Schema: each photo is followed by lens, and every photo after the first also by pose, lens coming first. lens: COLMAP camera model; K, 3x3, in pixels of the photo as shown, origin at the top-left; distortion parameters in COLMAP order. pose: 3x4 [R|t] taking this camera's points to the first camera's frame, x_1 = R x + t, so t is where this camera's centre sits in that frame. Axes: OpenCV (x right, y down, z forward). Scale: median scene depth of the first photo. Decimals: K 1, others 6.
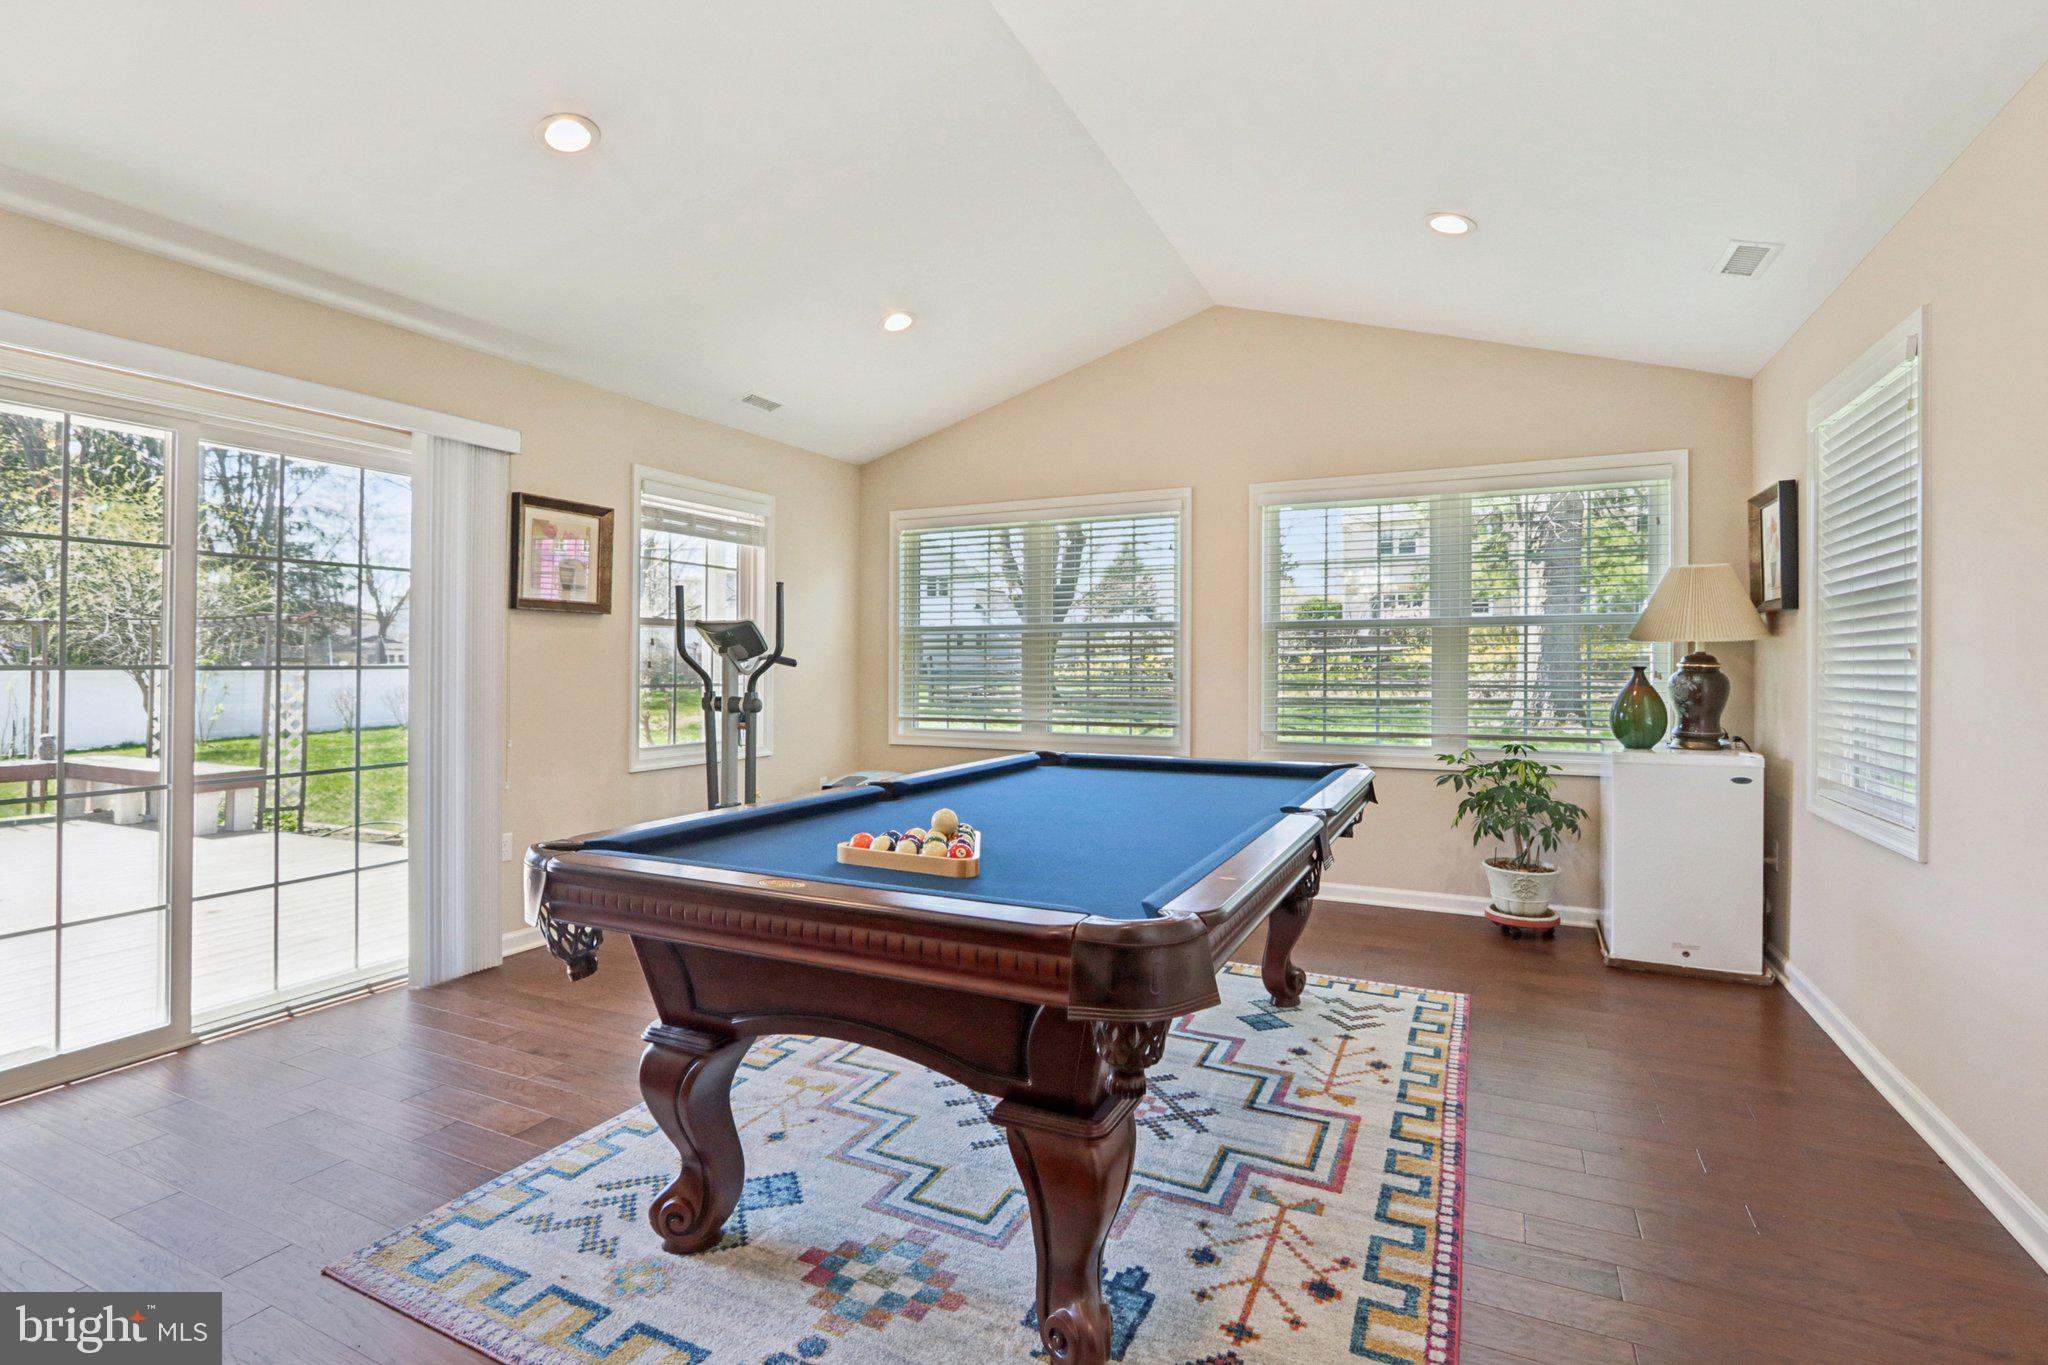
lens RADIAL K [[962.7, 0, 1014.4], [0, 962.7, 655.1], [0, 0, 1]] dist [-0.023765, 0.000082]
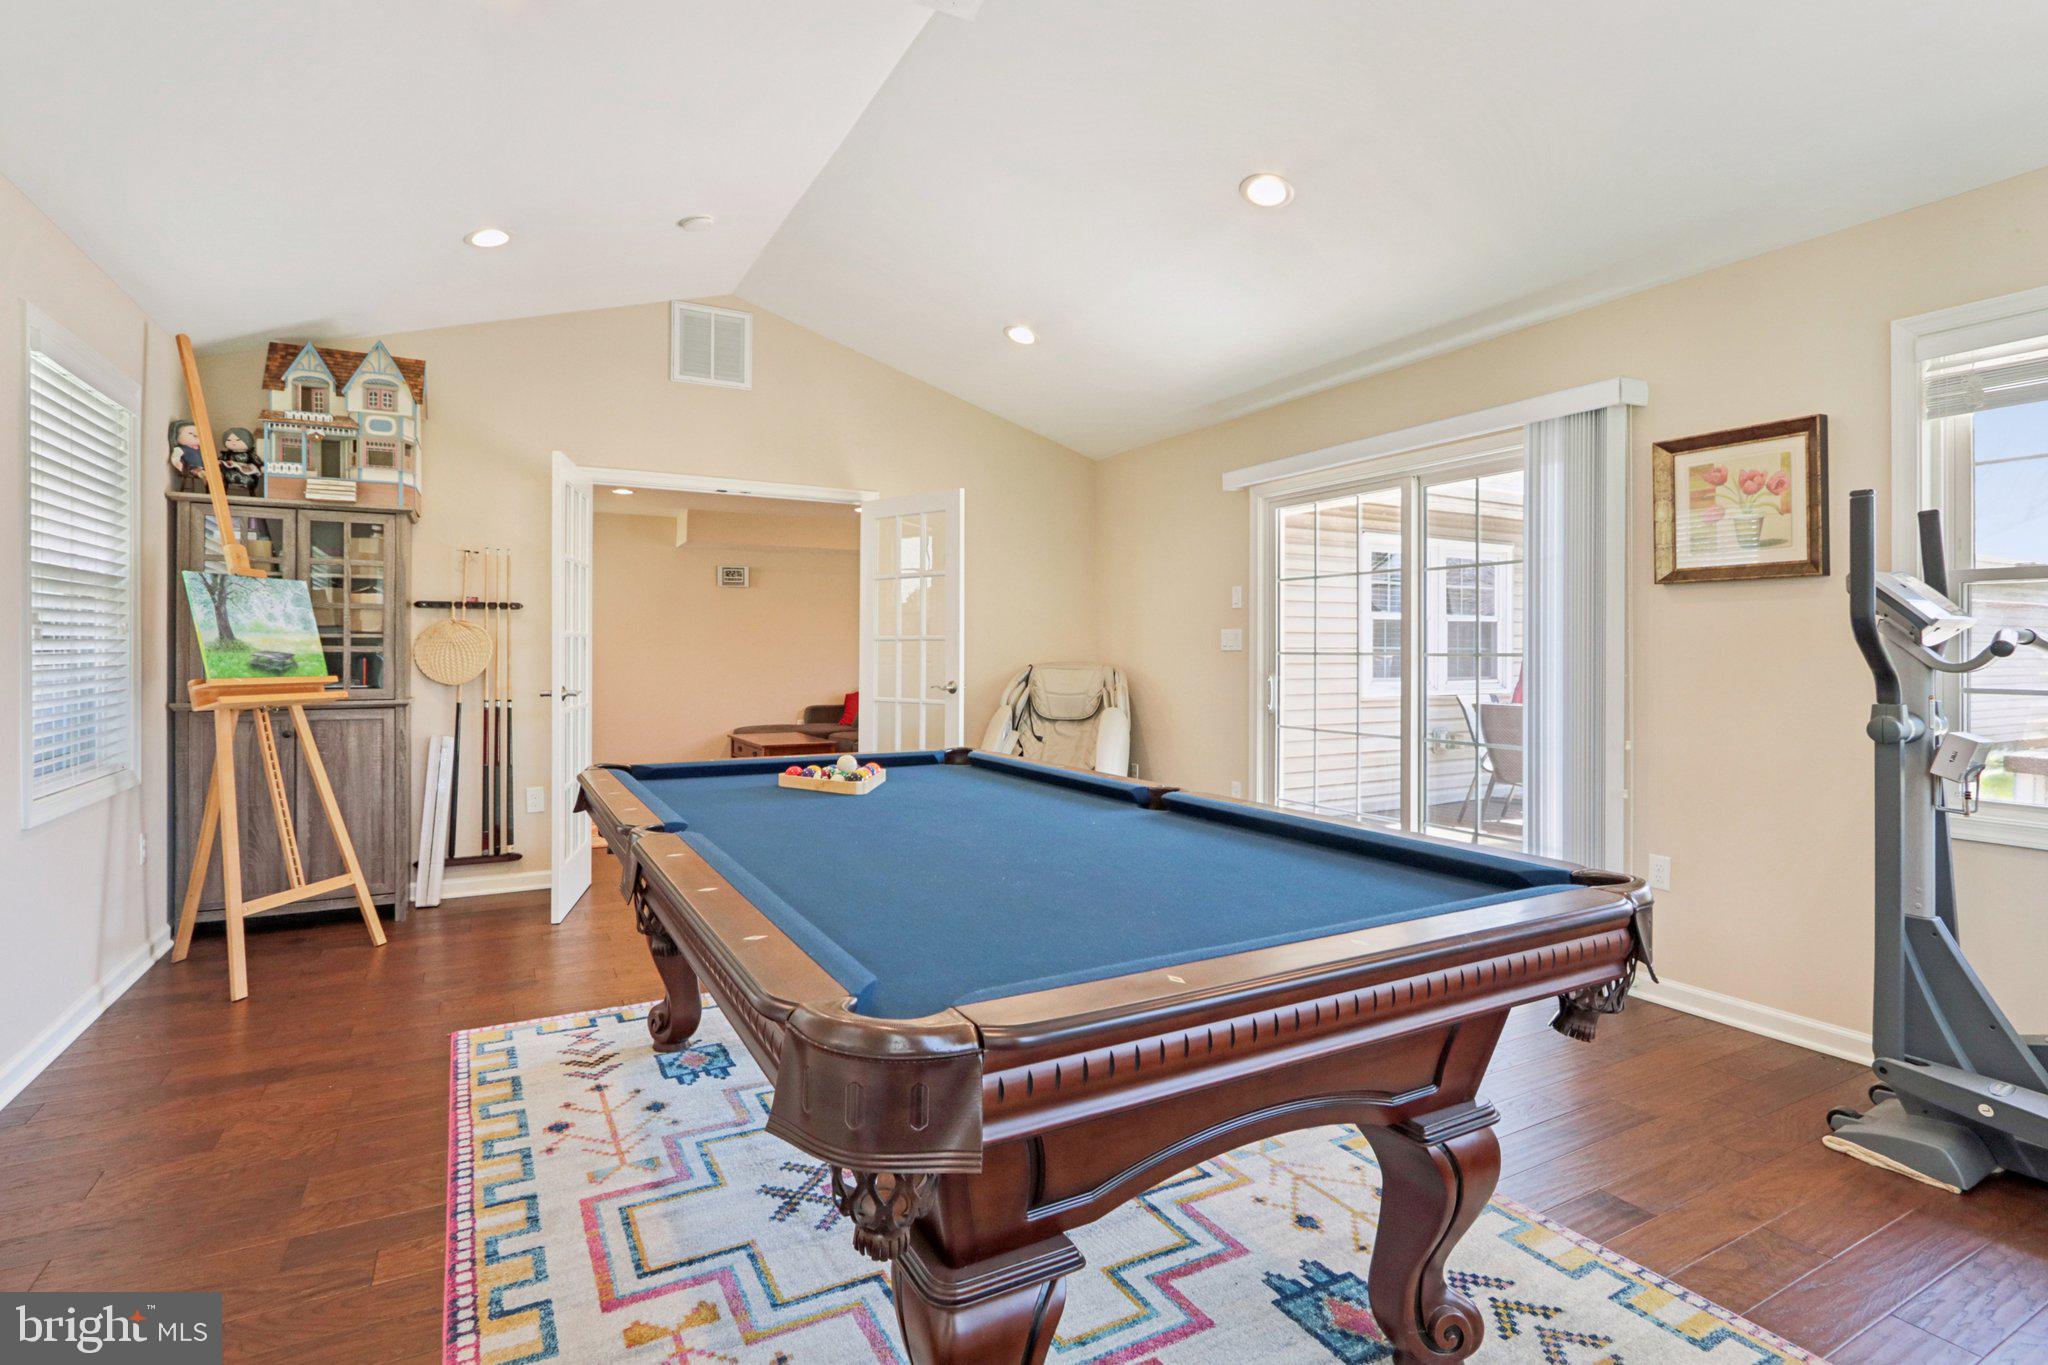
lens RADIAL K [[960.5, 0, 1007.1], [0, 960.5, 665.6], [0, 0, 1]] dist [-0.018450, 0.000537]
pose [[-0.571076, 0.006860, -0.820868, 0.823698], [0.006980, 0.999970, 0.003501, 0.023326], [0.820867, -0.003730, -0.571107, 1.781828]]
